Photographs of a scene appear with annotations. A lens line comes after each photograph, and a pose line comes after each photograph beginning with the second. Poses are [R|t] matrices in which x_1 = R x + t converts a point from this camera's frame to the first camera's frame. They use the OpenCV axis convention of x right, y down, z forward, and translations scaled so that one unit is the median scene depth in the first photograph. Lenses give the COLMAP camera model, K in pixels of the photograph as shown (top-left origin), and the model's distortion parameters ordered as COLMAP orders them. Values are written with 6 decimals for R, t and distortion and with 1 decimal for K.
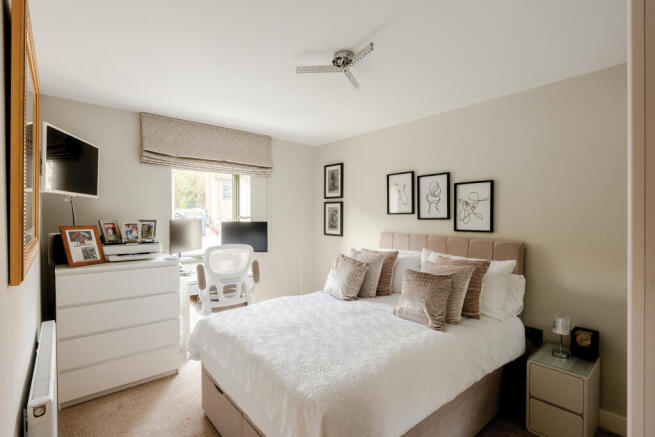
lens RADIAL K [[309.0, 0, 321.5], [0, 309.0, 217.5], [0, 0, 1]] dist [-0.001820, -0.000133]
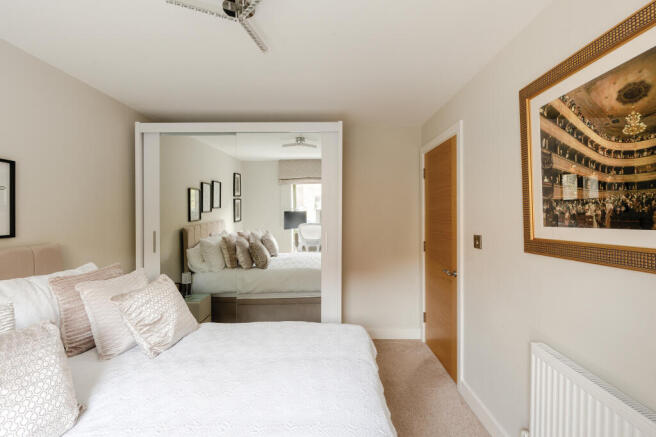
lens RADIAL K [[299.6, 0, 328.7], [0, 299.6, 218.0], [0, 0, 1]] dist [-0.006287, 0.000560]
pose [[-0.759630, -0.009832, 0.650281, -0.361829], [0.000358, 0.999879, 0.015536, -0.003174], [-0.650355, 0.012035, -0.759535, 0.896680]]
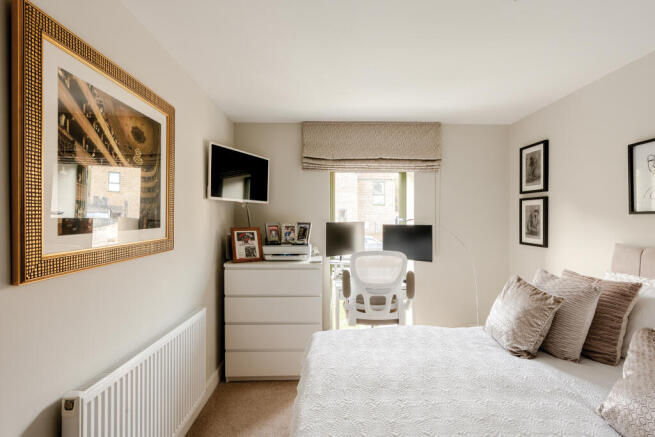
lens RADIAL K [[299.1, 0, 333.6], [0, 299.1, 218.9], [0, 0, 1]] dist [-0.006287, 0.000560]
pose [[0.786917, -0.005132, -0.617038, 0.134979], [0.002006, 0.999981, -0.005759, 0.001160], [0.617056, 0.003294, 0.786912, 0.249360]]
